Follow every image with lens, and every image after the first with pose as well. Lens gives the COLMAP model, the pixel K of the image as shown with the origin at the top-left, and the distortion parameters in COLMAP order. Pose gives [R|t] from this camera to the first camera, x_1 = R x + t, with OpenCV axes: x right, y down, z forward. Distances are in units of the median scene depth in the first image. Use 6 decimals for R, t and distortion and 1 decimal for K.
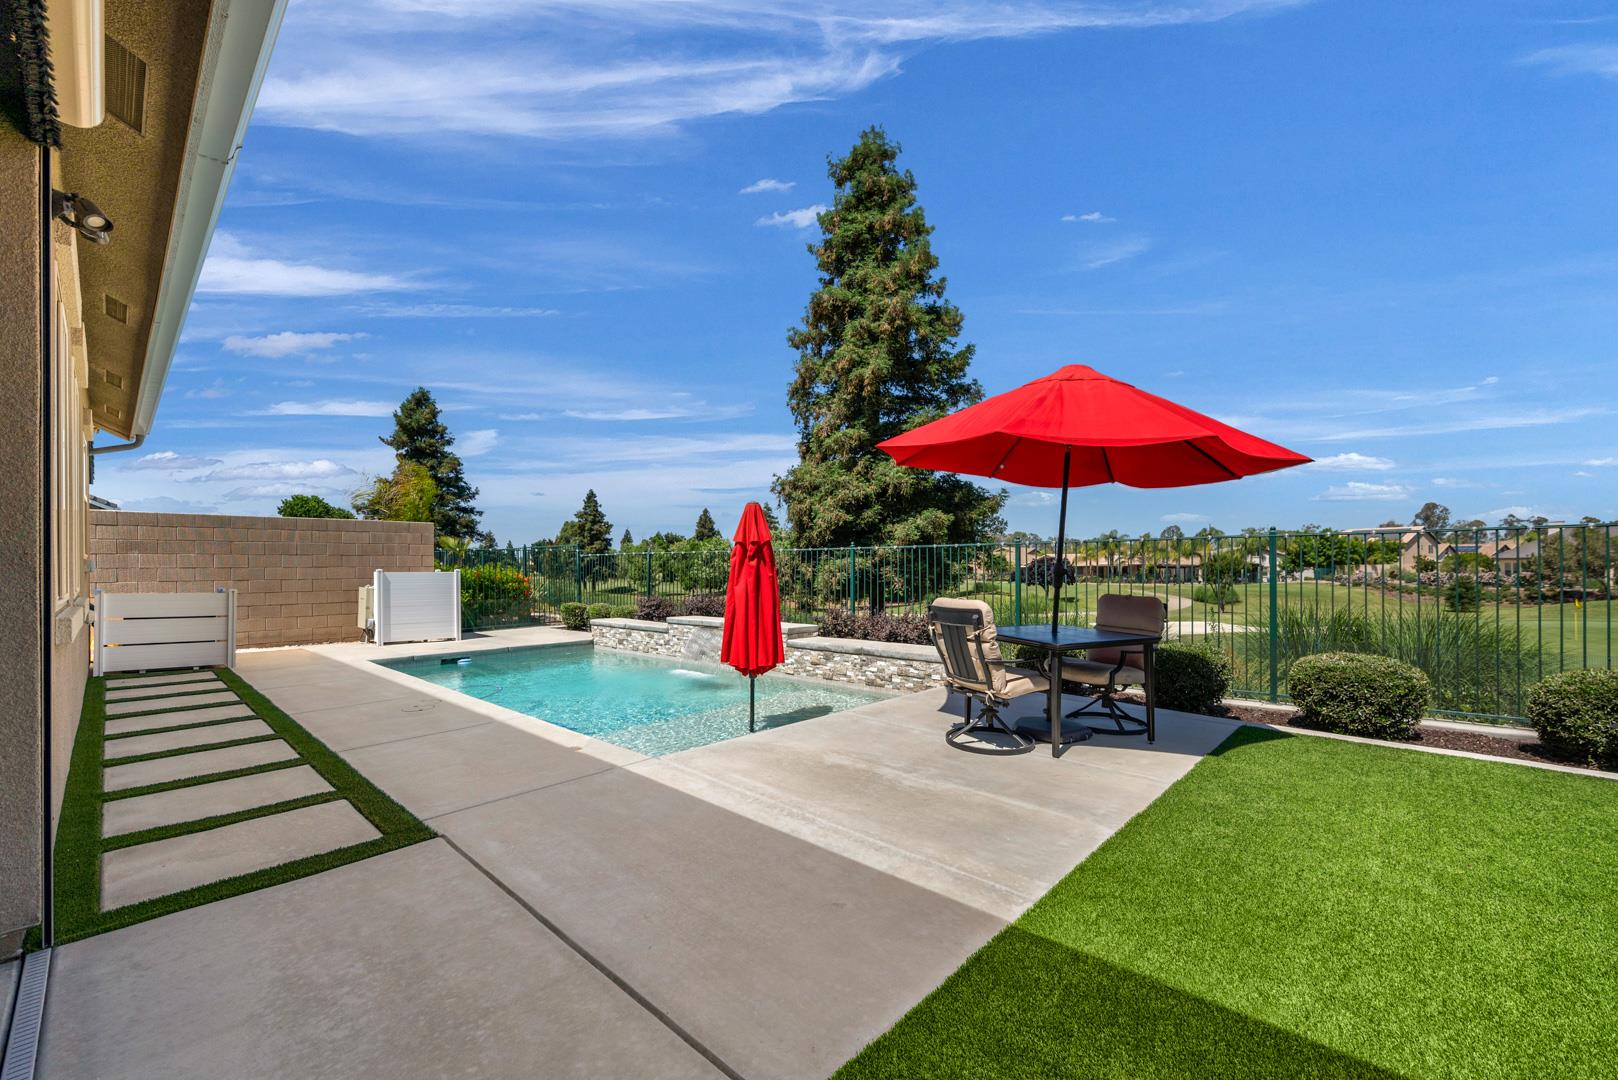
lens RADIAL K [[694.7, 0, 813.4], [0, 694.7, 562.3], [0, 0, 1]] dist [-0.000034, 0.000068]
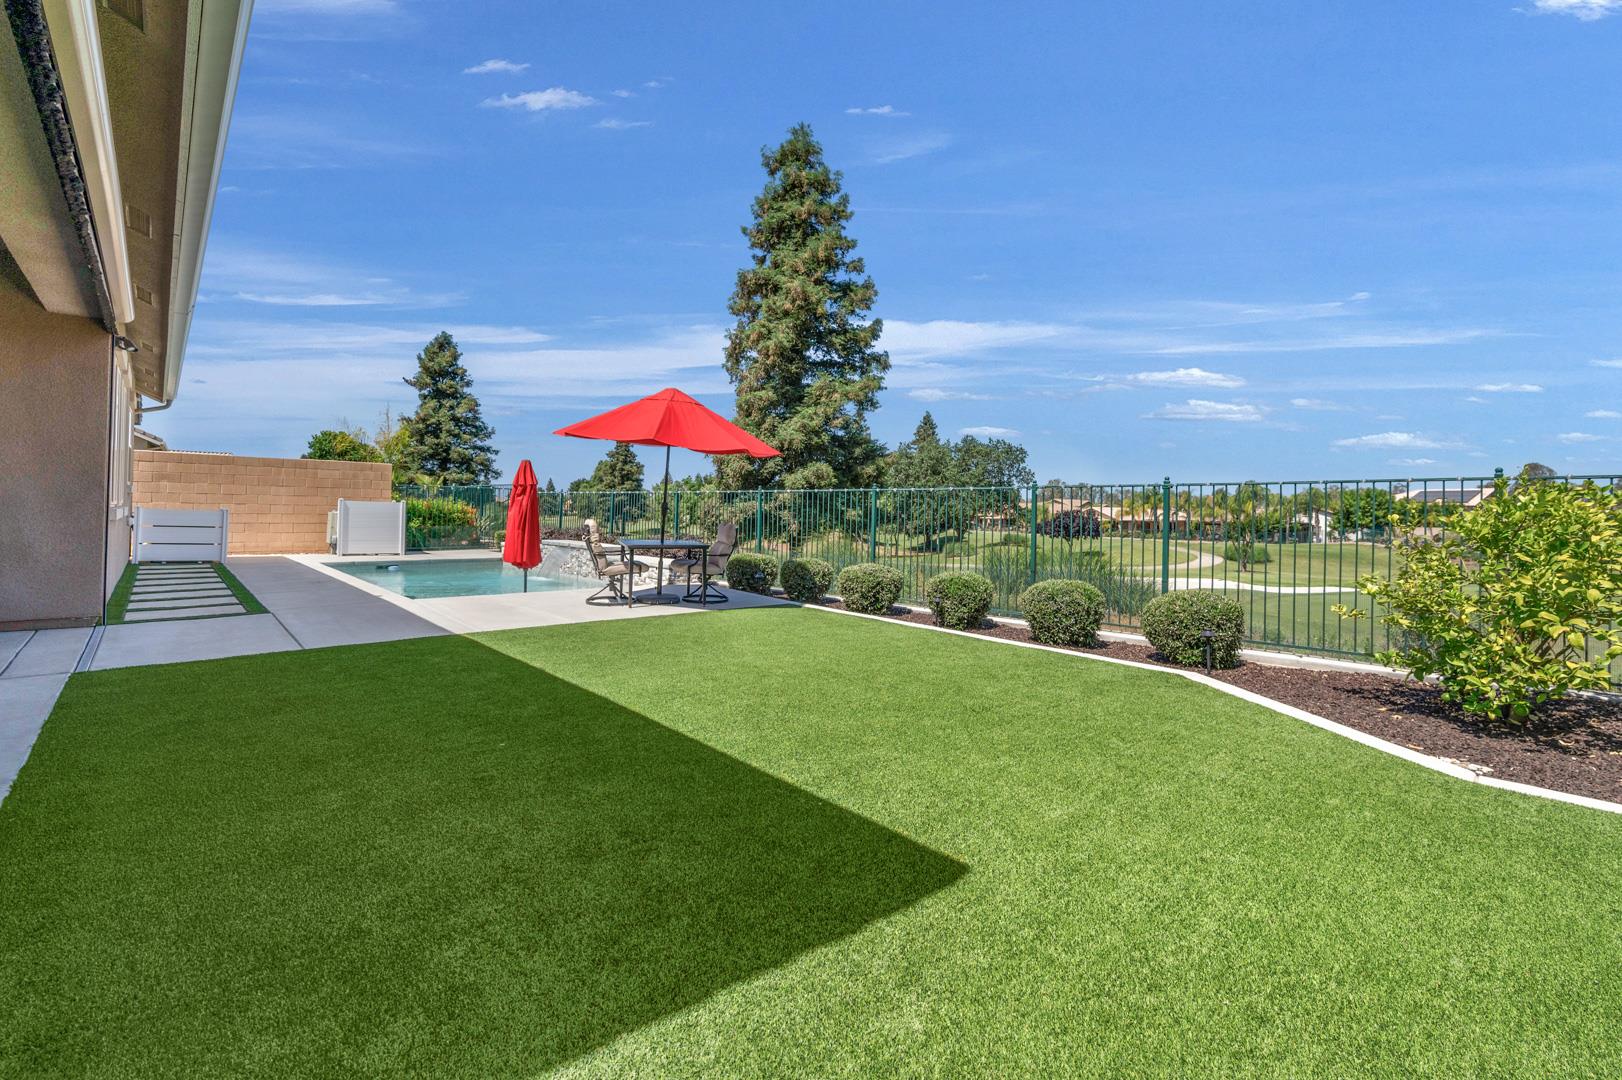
lens RADIAL K [[727.3, 0, 825.7], [0, 727.3, 502.2], [0, 0, 1]] dist [0.002366, 0.000040]
pose [[0.998284, 0.027434, -0.051725, 0.208960], [-0.027906, 0.999575, -0.008429, 0.001473], [0.051472, 0.009858, 0.998626, -0.192792]]
